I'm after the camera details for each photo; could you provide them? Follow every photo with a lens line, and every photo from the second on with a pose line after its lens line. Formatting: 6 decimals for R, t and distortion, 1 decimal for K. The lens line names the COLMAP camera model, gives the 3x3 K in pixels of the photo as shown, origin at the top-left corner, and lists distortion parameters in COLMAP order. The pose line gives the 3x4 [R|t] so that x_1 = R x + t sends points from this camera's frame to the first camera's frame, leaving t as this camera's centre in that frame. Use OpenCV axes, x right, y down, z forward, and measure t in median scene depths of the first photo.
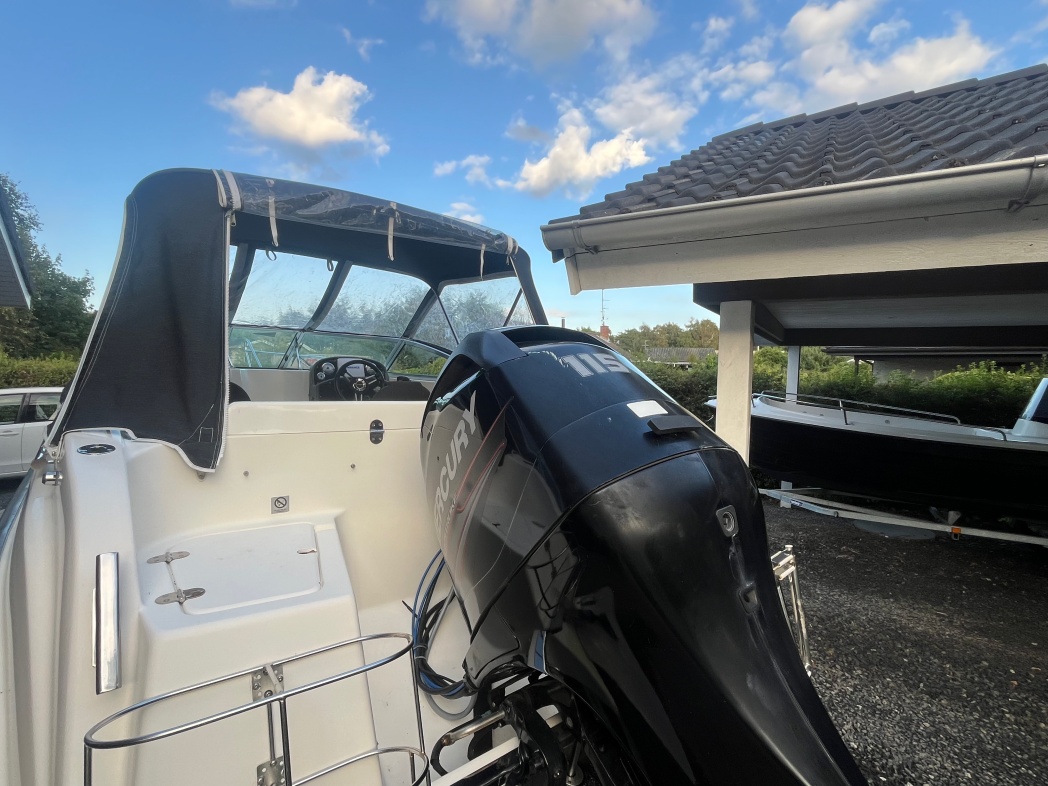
lens RADIAL K [[498.1, 0, 524.0], [0, 498.1, 393.0], [0, 0, 1]] dist [-0.003495, -0.000701]
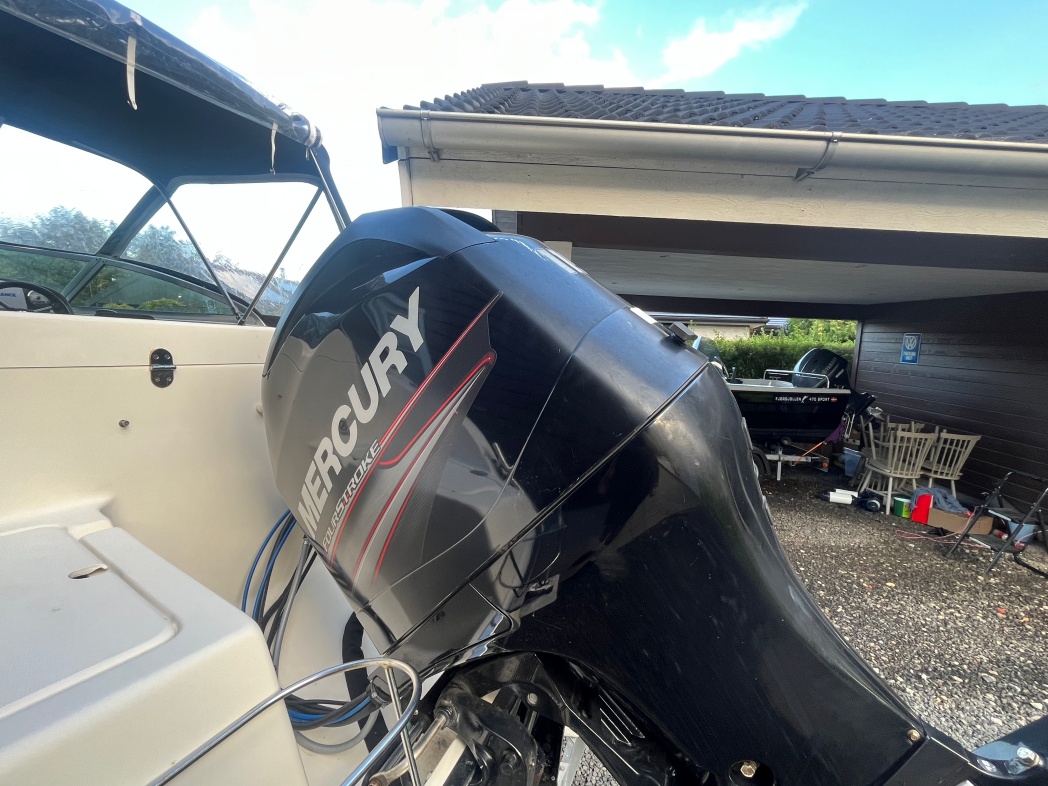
lens RADIAL K [[495.2, 0, 523.2], [0, 495.2, 391.6], [0, 0, 1]] dist [-0.002774, -0.000508]
pose [[0.860074, -0.037856, 0.508763, -0.173297], [-0.001952, 0.996992, 0.077483, 0.045389], [-0.510165, -0.067635, 0.857413, 0.178835]]
